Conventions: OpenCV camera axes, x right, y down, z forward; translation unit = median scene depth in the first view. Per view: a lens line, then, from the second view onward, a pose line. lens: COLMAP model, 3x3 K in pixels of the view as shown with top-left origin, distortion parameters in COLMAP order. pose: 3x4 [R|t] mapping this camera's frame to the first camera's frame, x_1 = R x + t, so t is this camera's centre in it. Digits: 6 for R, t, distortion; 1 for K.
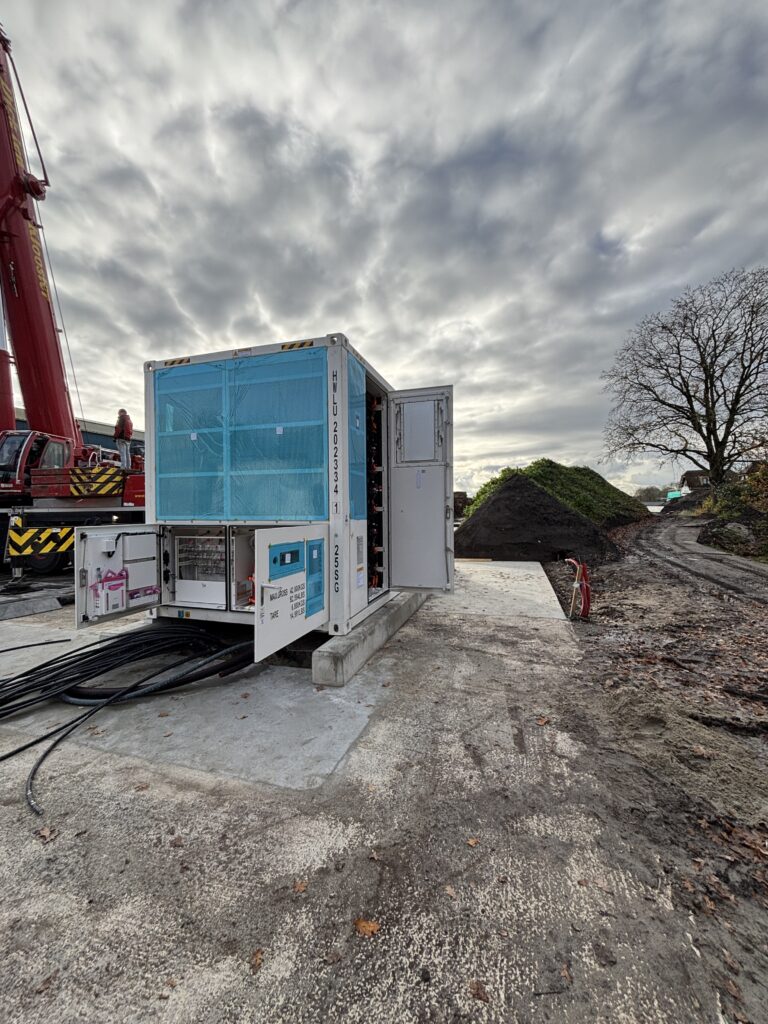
lens RADIAL K [[415.8, 0, 384.6], [0, 415.8, 515.1], [0, 0, 1]] dist [0.001353, 0.000197]
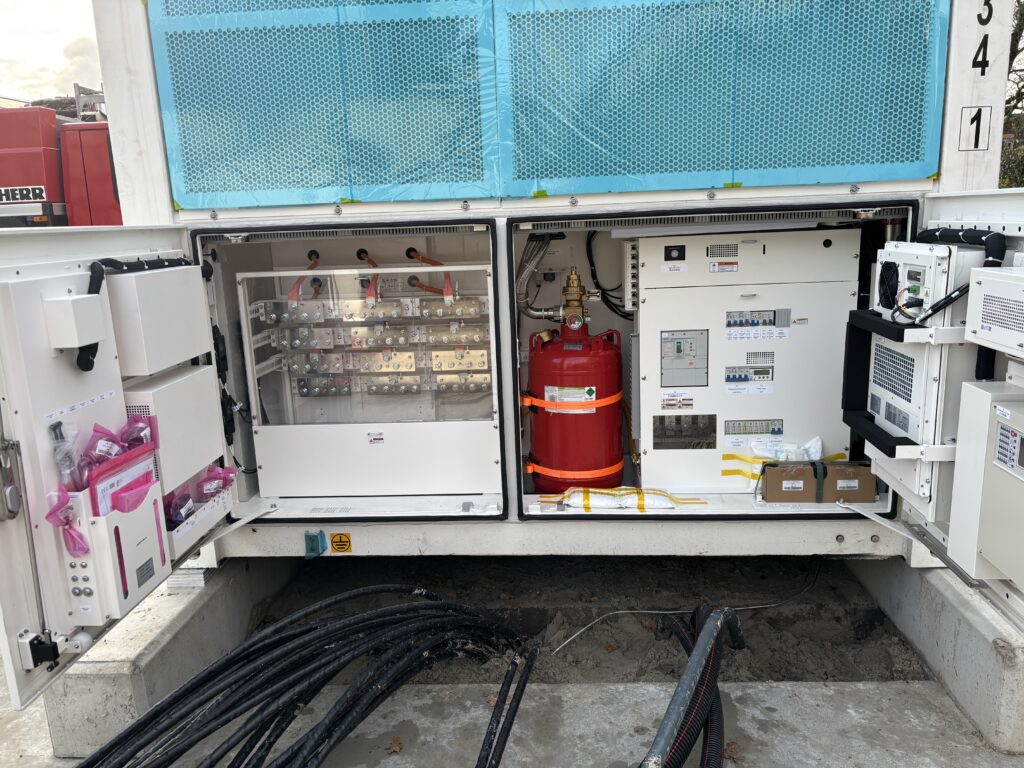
lens RADIAL K [[770.9, 0, 511.7], [0, 770.9, 380.4], [0, 0, 1]] dist [0.027295, -0.000202]
pose [[0.971159, -0.080587, 0.224403, -0.488494], [0.036360, 0.980199, 0.194650, 0.030792], [-0.235646, -0.180877, 0.954858, 0.500623]]
